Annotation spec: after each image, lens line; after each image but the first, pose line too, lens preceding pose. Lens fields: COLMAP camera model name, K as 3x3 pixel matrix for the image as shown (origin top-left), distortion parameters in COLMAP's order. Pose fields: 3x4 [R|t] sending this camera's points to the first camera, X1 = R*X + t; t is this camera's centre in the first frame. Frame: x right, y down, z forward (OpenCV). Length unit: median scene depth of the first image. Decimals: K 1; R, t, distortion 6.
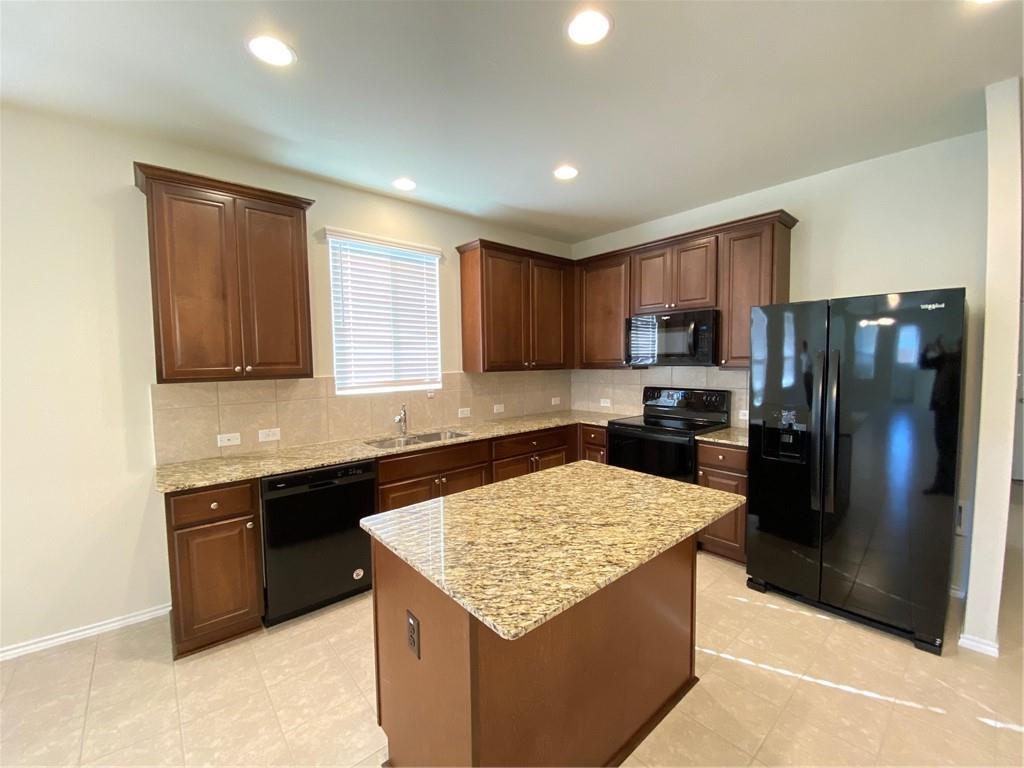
lens RADIAL K [[415.7, 0, 512.4], [0, 415.7, 382.9], [0, 0, 1]] dist [0.018691, -0.019479]
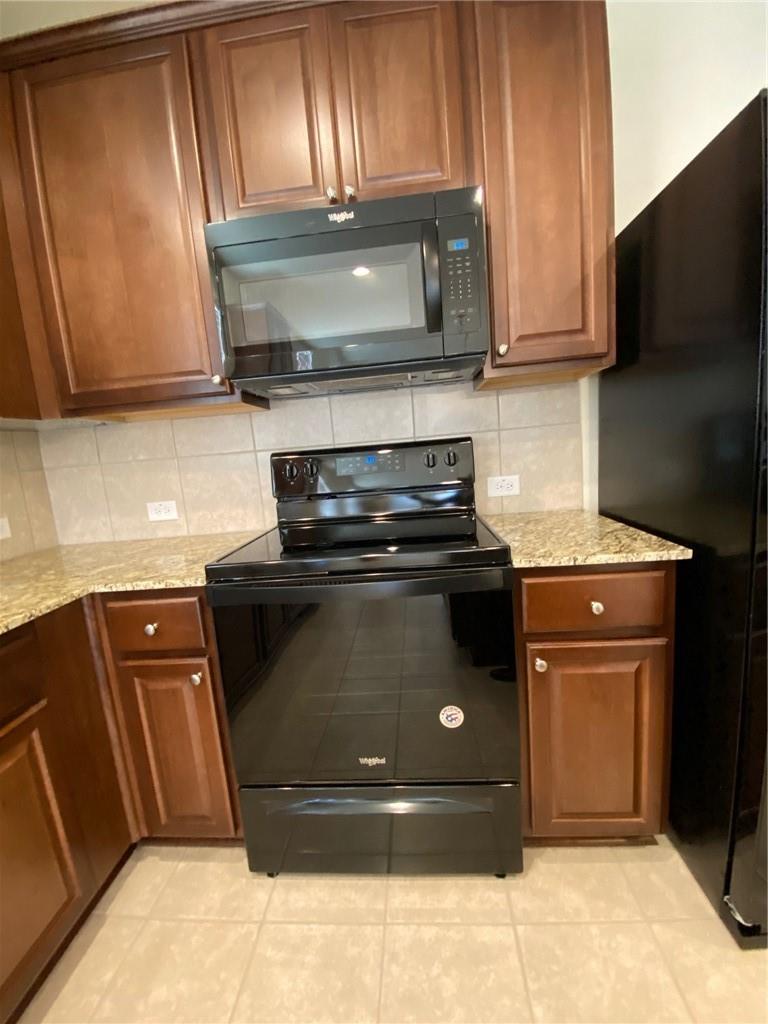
lens RADIAL K [[415.7, 0, 384.0], [0, 415.7, 512.0], [0, 0, 1]] dist [0.018691, -0.019479]
pose [[0.708559, -0.155948, 0.688204, 0.137787], [0.114676, 0.987757, 0.105760, 0.041664], [-0.696271, 0.003984, 0.717768, 0.773485]]
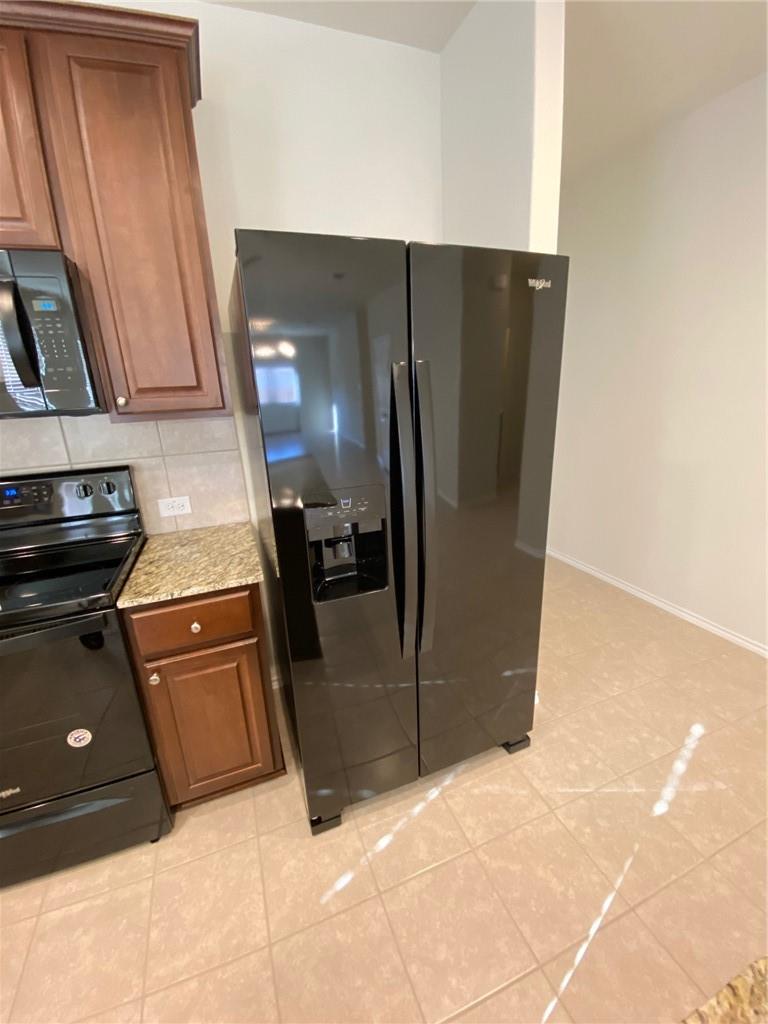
lens RADIAL K [[415.7, 0, 384.0], [0, 415.7, 512.0], [0, 0, 1]] dist [0.018691, -0.019479]
pose [[0.335718, -0.270847, 0.902184, 0.181081], [0.093262, 0.962622, 0.254287, -0.024915], [-0.937334, -0.001230, 0.348429, 0.587489]]
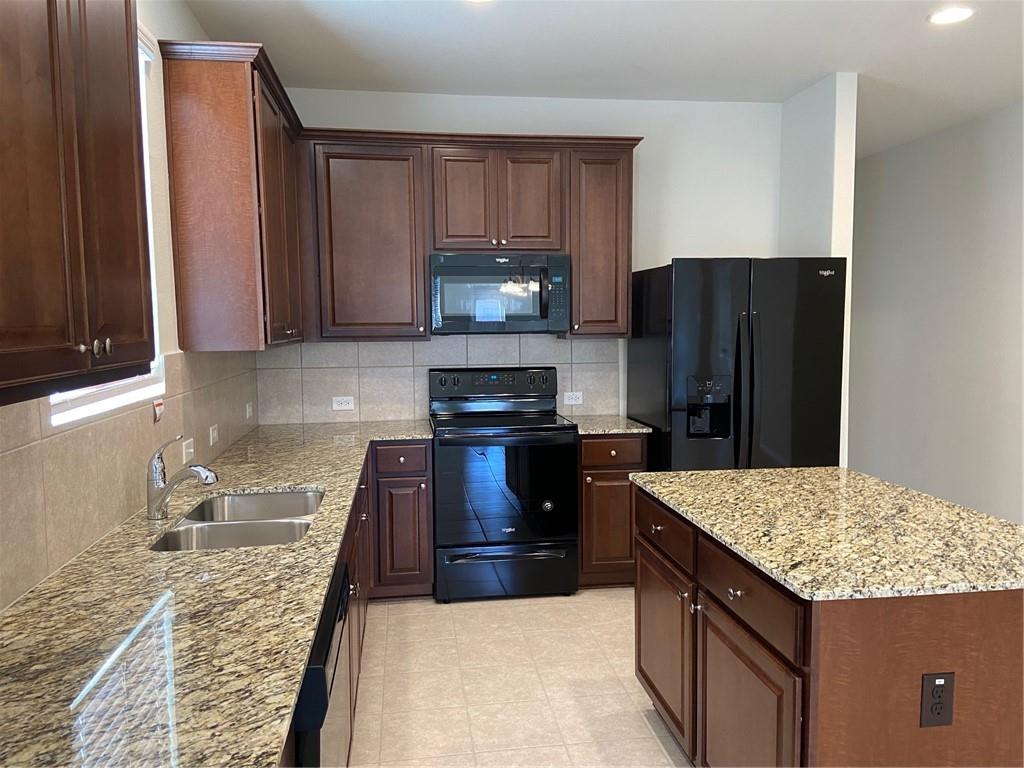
lens RADIAL K [[777.8, 0, 512.0], [0, 777.8, 384.0], [0, 0, 1]] dist [0.128098, -0.171251]
pose [[0.541913, -0.063318, 0.838046, -0.688570], [0.049416, 0.997833, 0.043436, -0.015251], [-0.838981, 0.017874, 0.543867, 0.336393]]
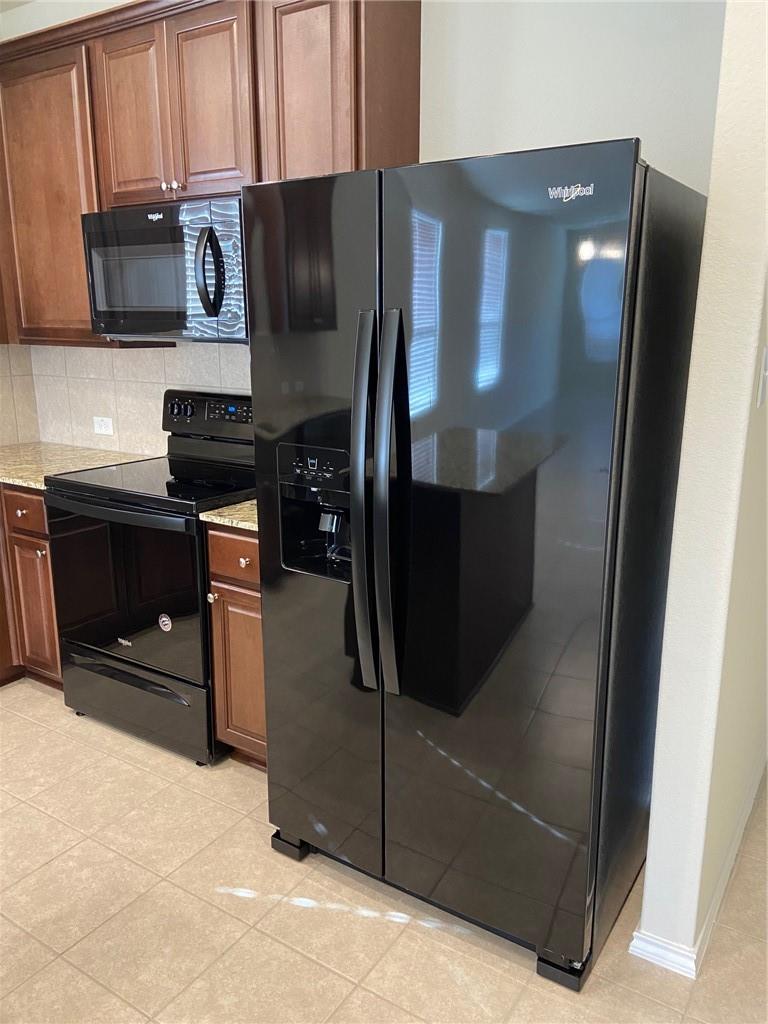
lens RADIAL K [[777.8, 0, 387.5], [0, 777.8, 508.2], [0, 0, 1]] dist [0.128098, -0.171251]
pose [[0.962031, -0.052372, 0.267870, 0.376876], [0.003776, 0.983878, 0.178799, -0.017652], [-0.272916, -0.170998, 0.946719, 0.181144]]
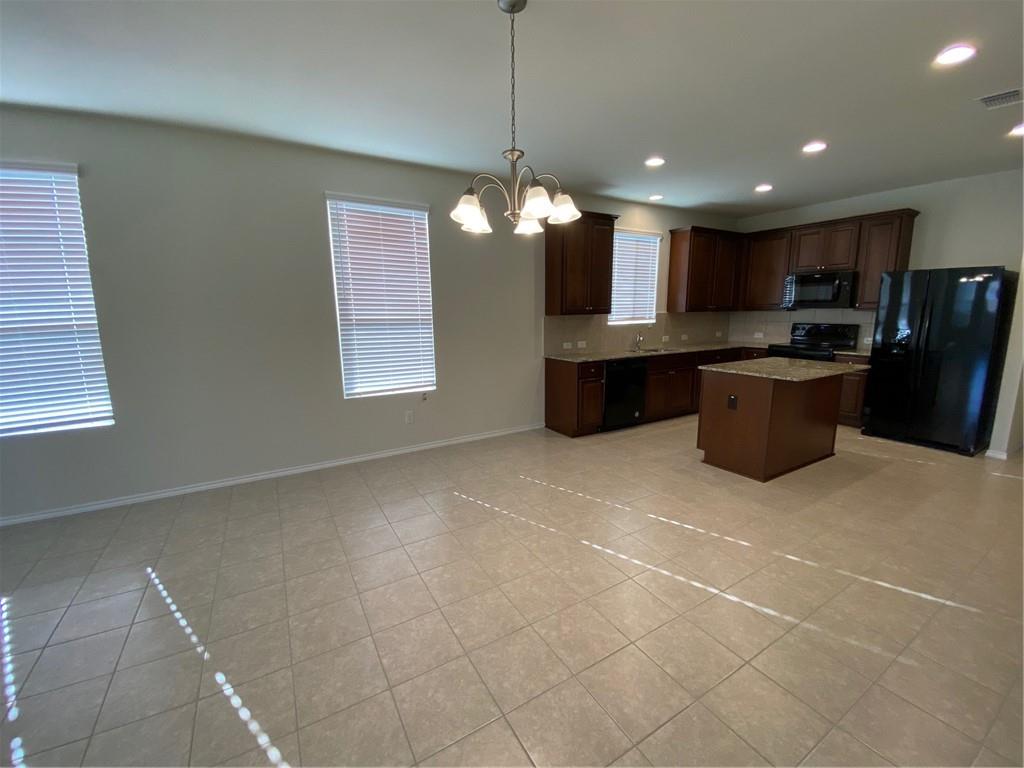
lens RADIAL K [[429.9, 0, 512.0], [0, 429.9, 384.0], [0, 0, 1]] dist [0.013501, -0.012474]
pose [[0.984584, 0.032375, -0.171888, -0.462665], [-0.011469, 0.992555, 0.121254, 0.058796], [0.174534, -0.117413, 0.977626, -0.810410]]
